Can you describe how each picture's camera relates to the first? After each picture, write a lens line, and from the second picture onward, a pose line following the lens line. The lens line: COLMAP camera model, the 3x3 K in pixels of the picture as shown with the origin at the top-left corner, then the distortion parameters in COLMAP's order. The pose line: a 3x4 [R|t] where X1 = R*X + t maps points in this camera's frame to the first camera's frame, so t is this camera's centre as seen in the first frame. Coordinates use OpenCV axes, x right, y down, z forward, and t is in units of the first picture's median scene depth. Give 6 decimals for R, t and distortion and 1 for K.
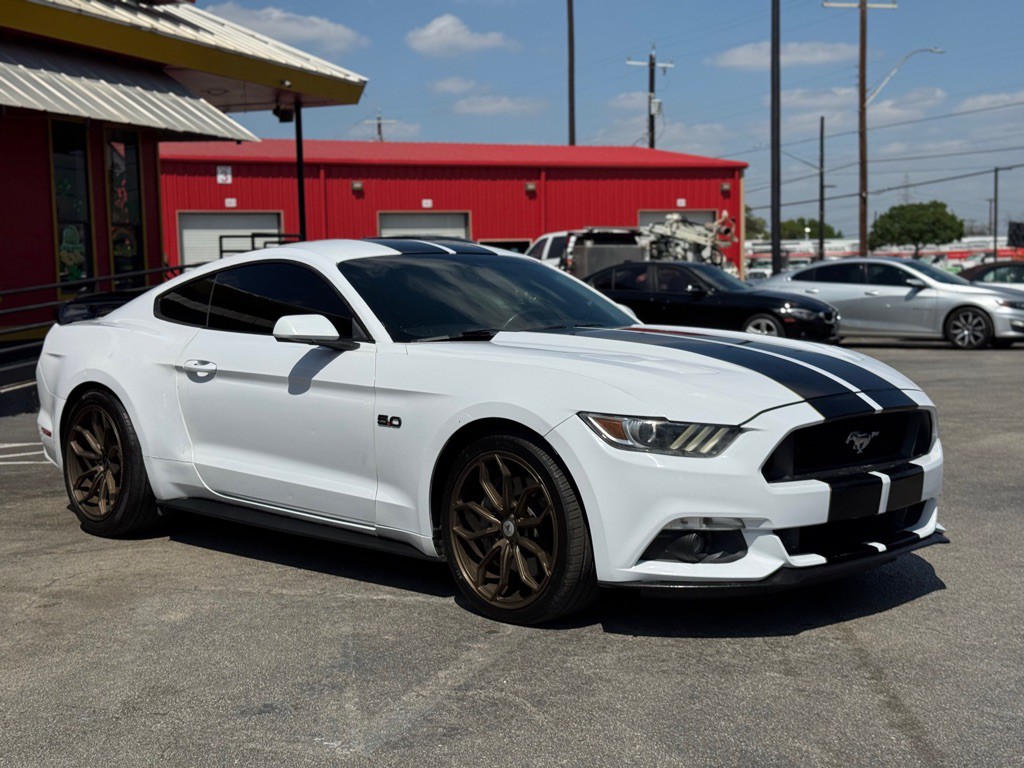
lens RADIAL K [[1437.6, 0, 513.2], [0, 1437.6, 388.8], [0, 0, 1]] dist [0.115383, 0.000000]
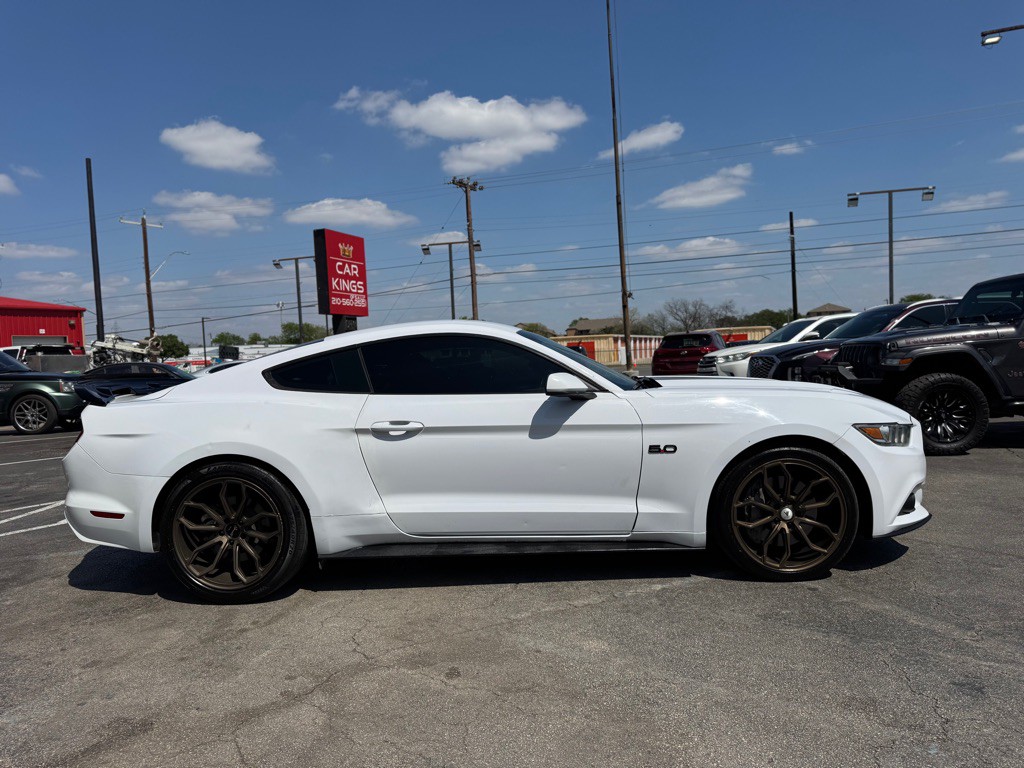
lens RADIAL K [[728.1, 0, 522.5], [0, 728.1, 384.8], [0, 0, 1]] dist [0.037459, -0.048428]
pose [[0.720058, -0.039284, 0.692802, -0.528119], [0.083045, 0.996099, -0.029831, -0.022015], [-0.688927, 0.079014, 0.720511, 0.509094]]
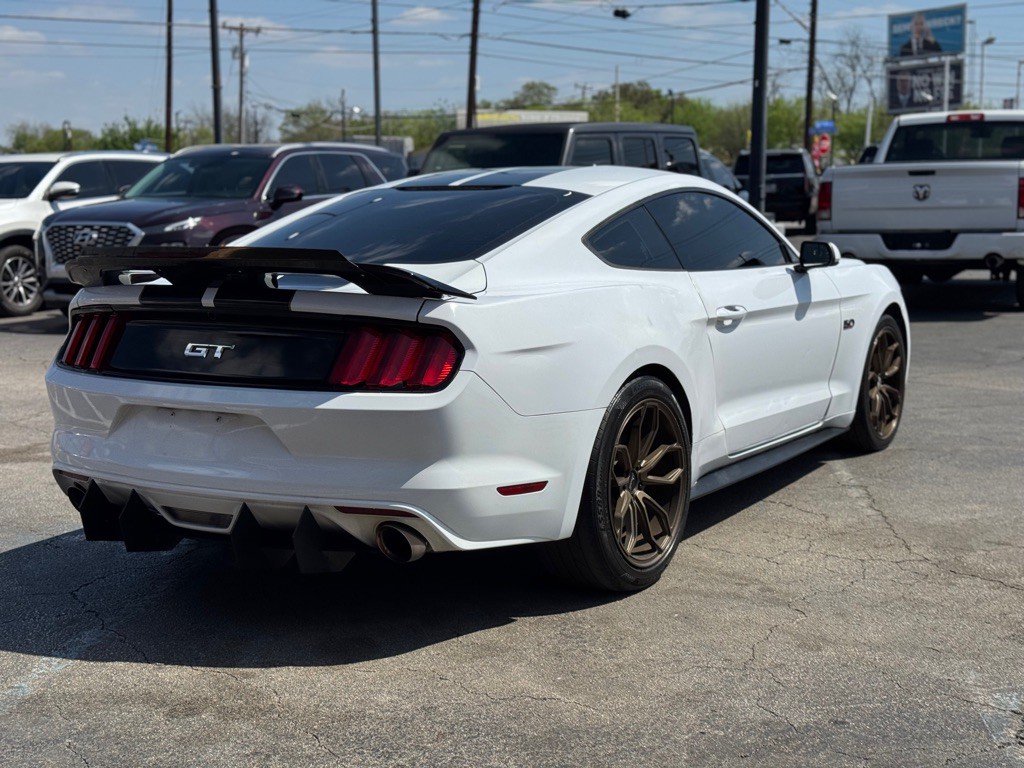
lens RADIAL K [[1444.2, 0, 514.7], [0, 1444.2, 382.4], [0, 0, 1]] dist [0.109050, 0.000000]
pose [[-0.268721, -0.109669, 0.956954, -0.988832], [0.088802, 0.986445, 0.137985, -0.102602], [-0.959116, 0.122059, -0.255340, 1.322413]]
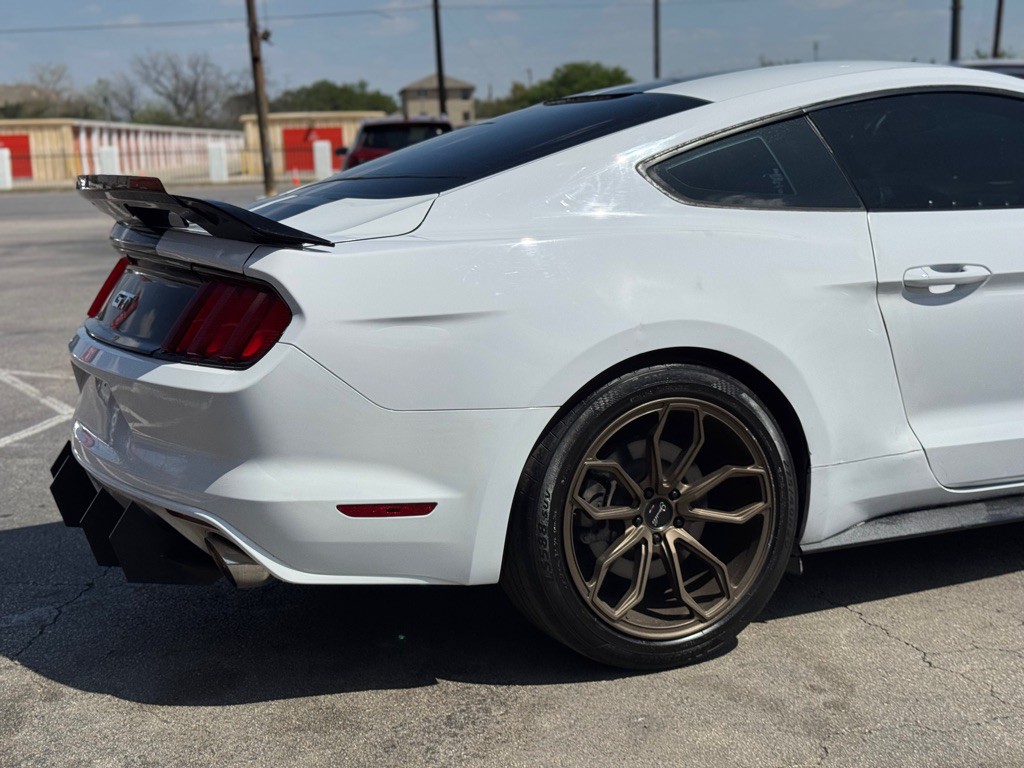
lens RADIAL K [[1444.2, 0, 506.2], [0, 1444.2, 383.9], [0, 0, 1]] dist [0.109050, 0.000000]
pose [[0.307252, -0.146610, 0.940267, -0.796941], [0.100982, 0.987505, 0.120978, -0.058742], [-0.946255, 0.057779, 0.318218, 0.965820]]
